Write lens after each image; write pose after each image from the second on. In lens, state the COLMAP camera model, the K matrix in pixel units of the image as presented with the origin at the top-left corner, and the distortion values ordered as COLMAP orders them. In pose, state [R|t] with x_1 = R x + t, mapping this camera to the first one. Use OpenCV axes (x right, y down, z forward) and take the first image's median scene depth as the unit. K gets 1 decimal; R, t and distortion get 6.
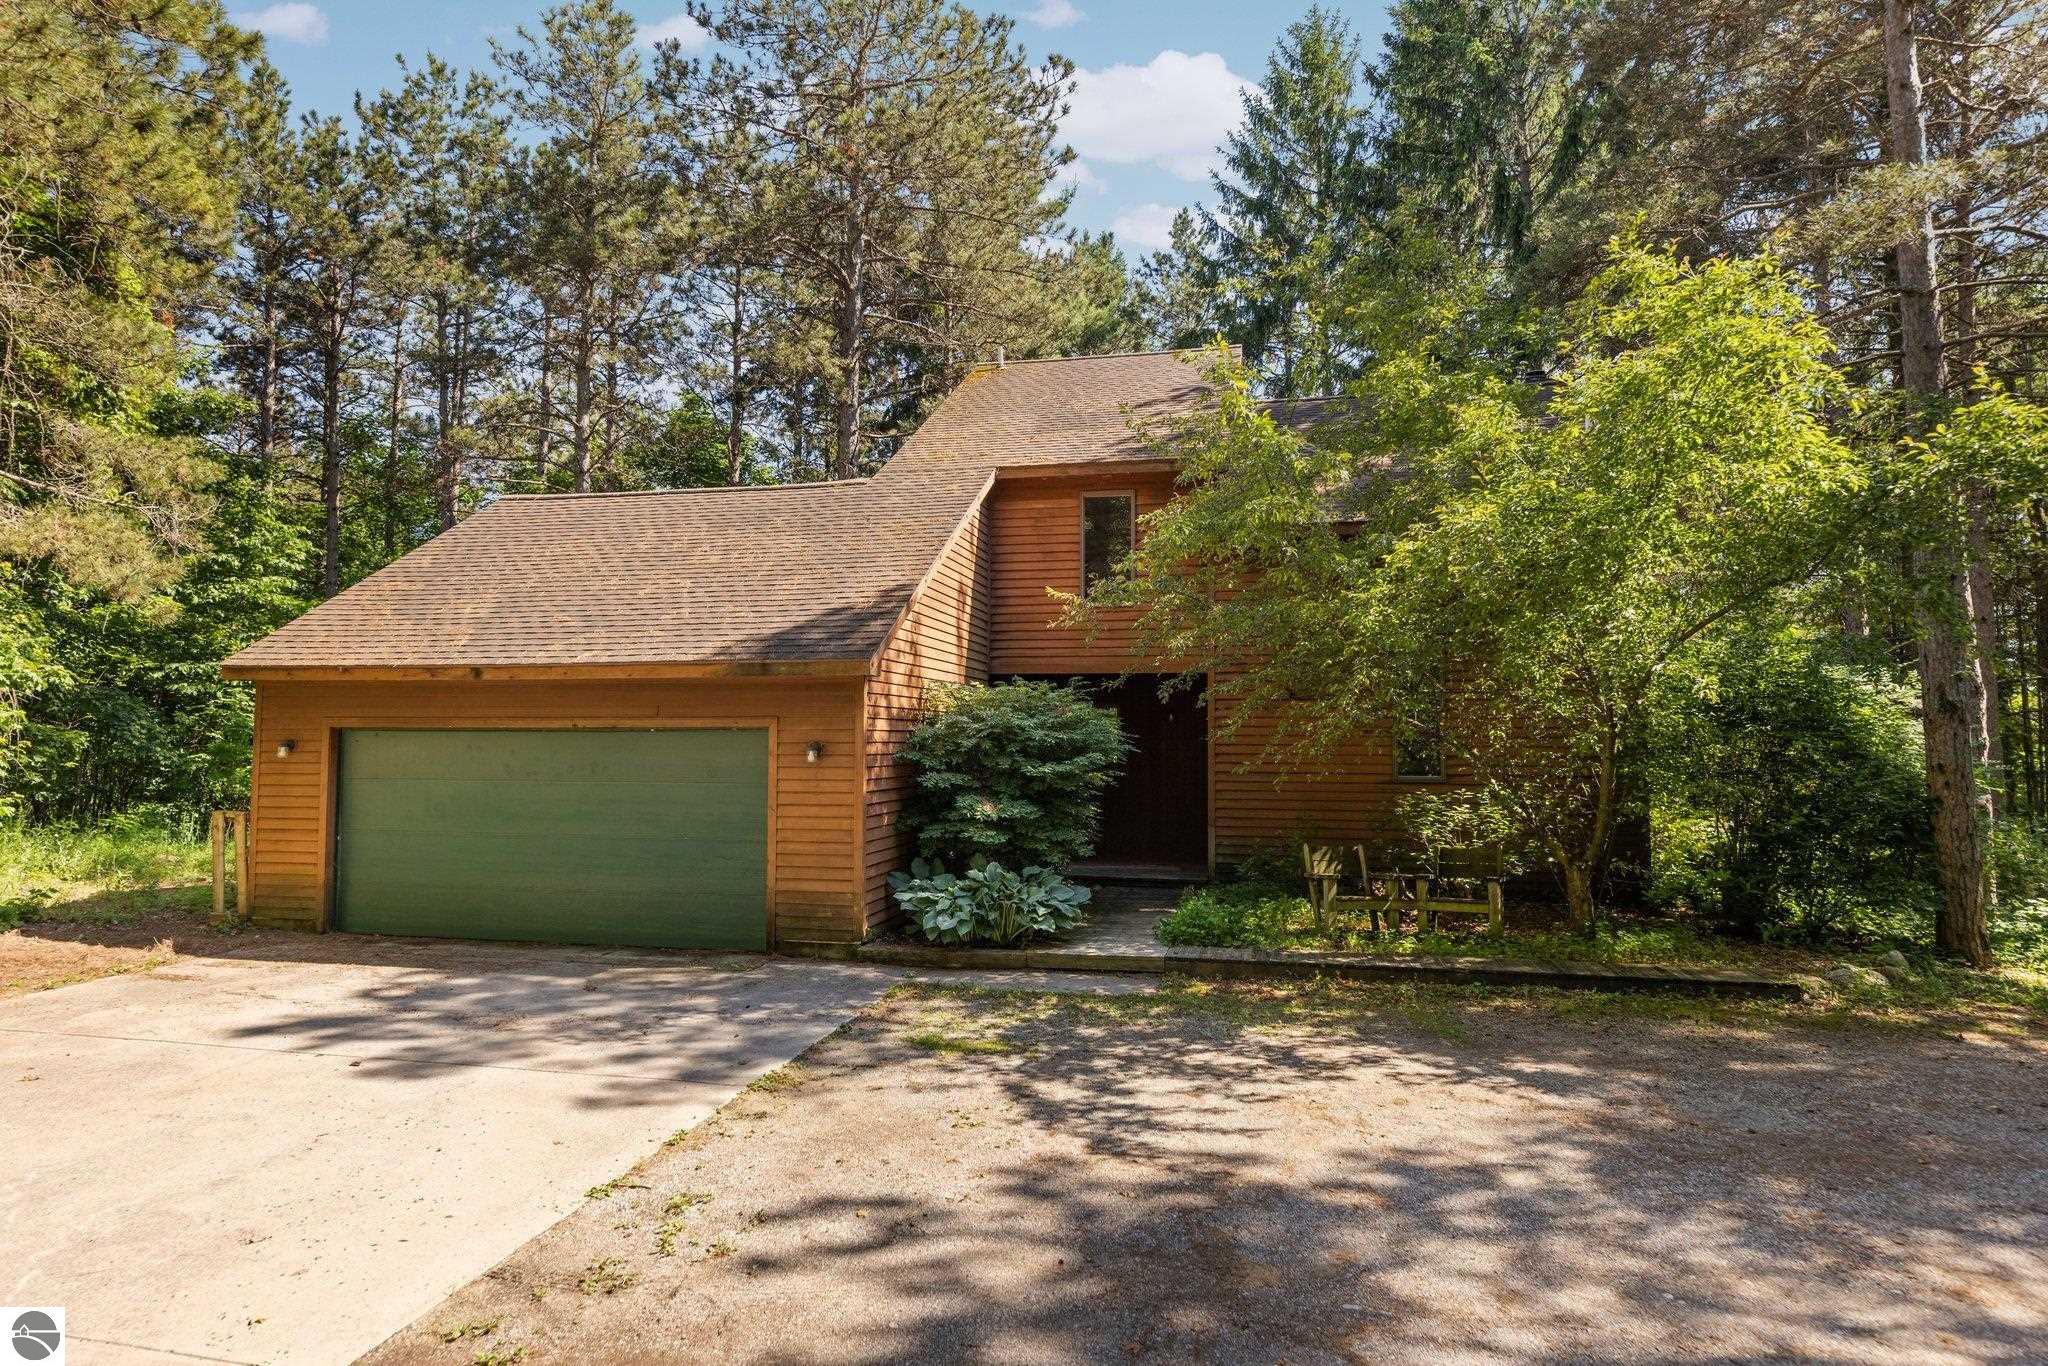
lens RADIAL K [[1115.8, 0, 1018.1], [0, 1115.8, 709.2], [0, 0, 1]] dist [-0.002244, -0.002465]
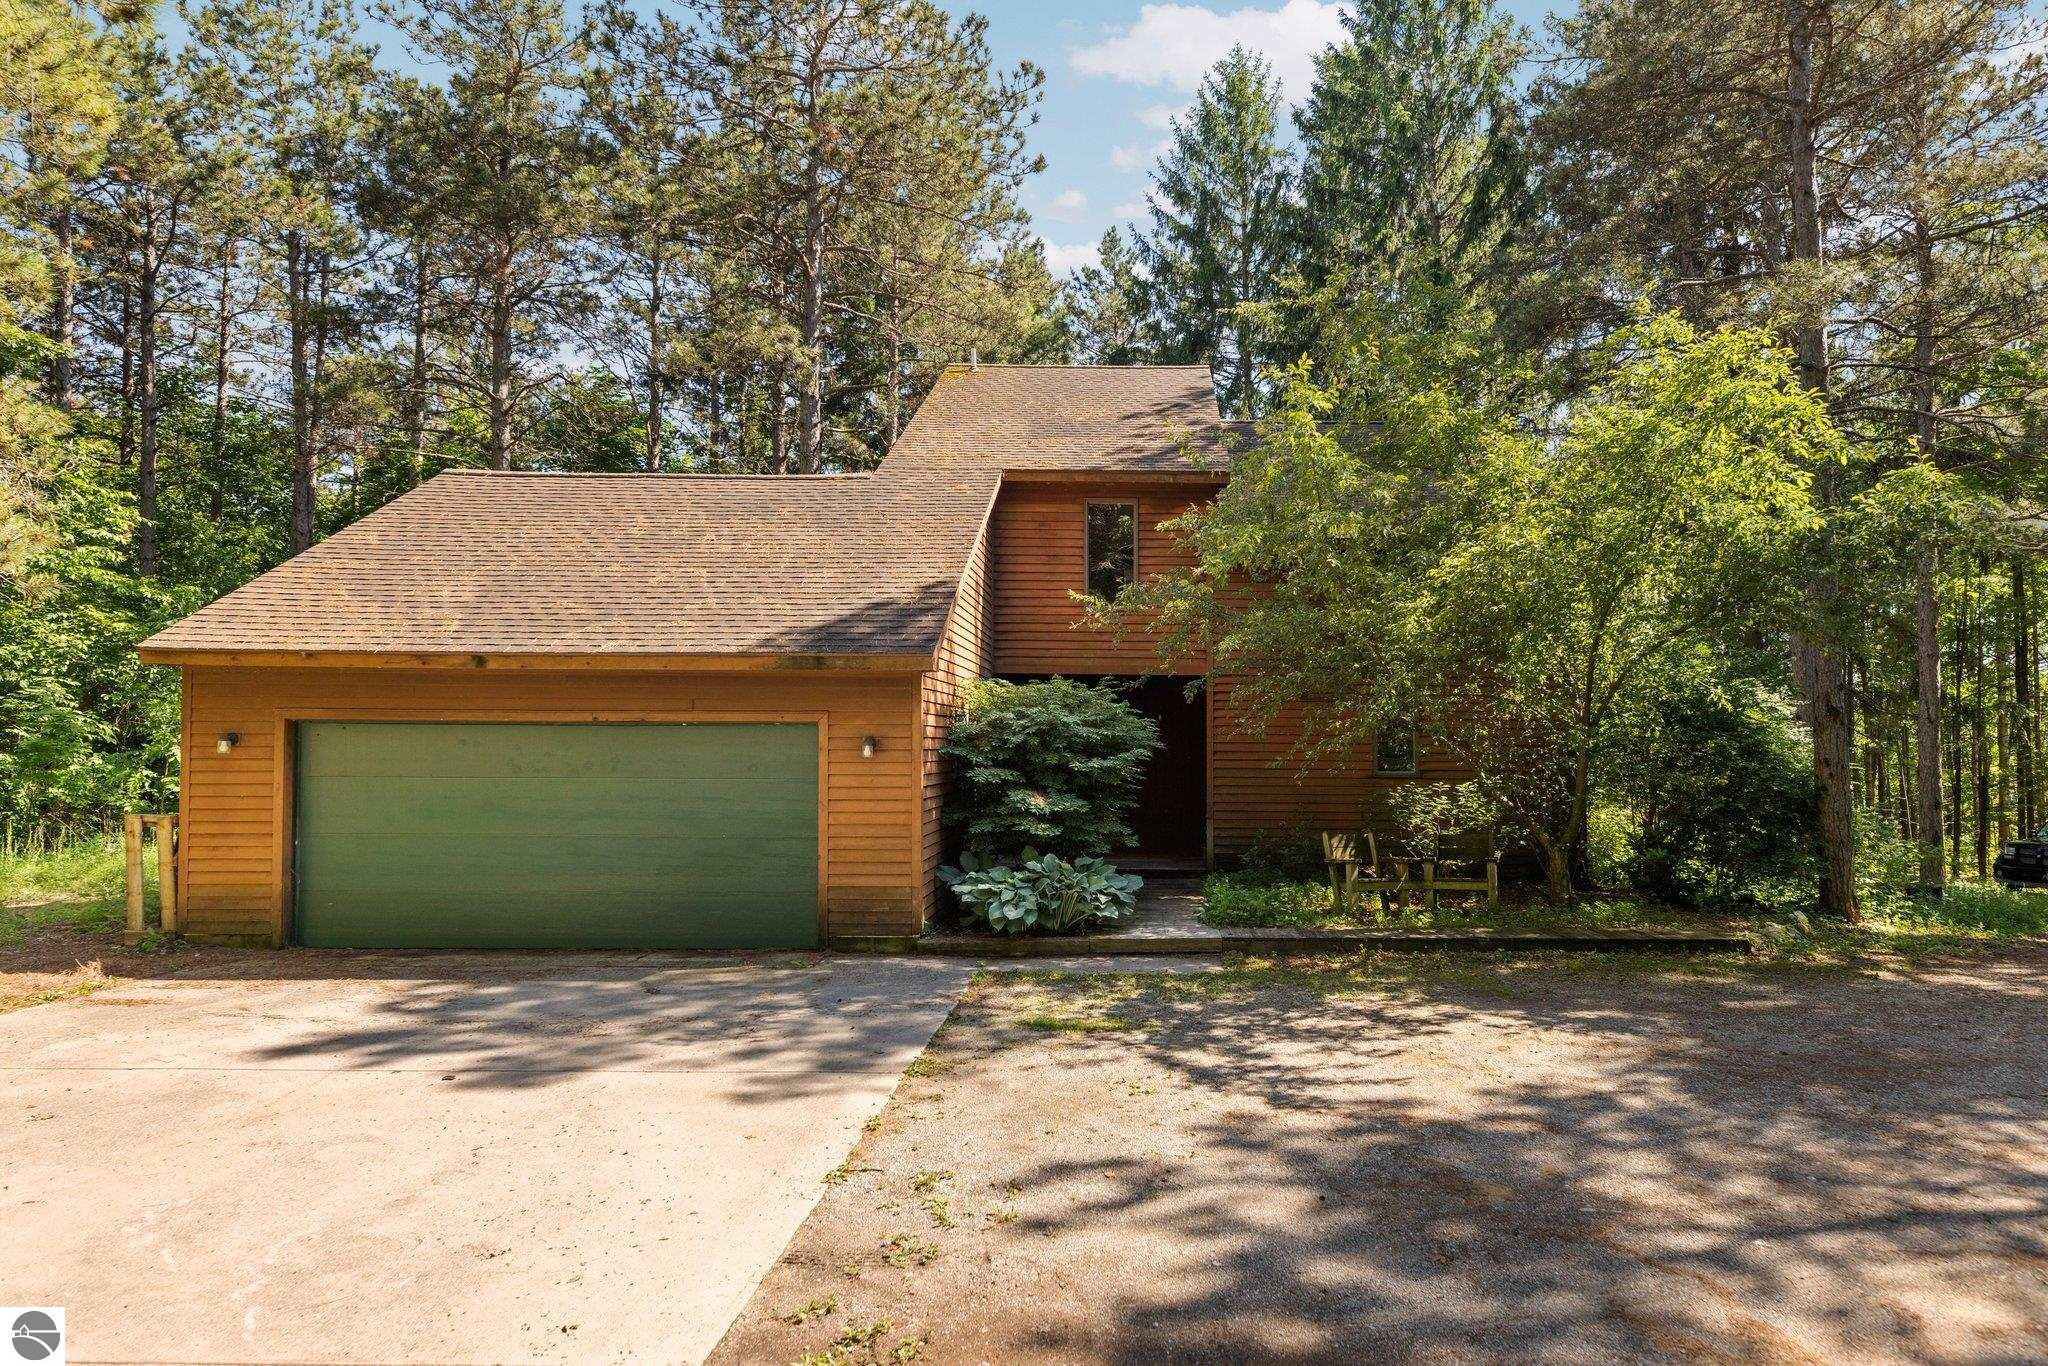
lens RADIAL K [[1086.1, 0, 1151.6], [0, 1086.1, 743.9], [0, 0, 1]] dist [-0.006098, 0.000792]
pose [[0.975878, 0.003017, 0.218297, -0.140057], [-0.009112, 0.999596, 0.026924, 0.006896], [-0.218128, -0.028263, 0.975511, -0.000374]]
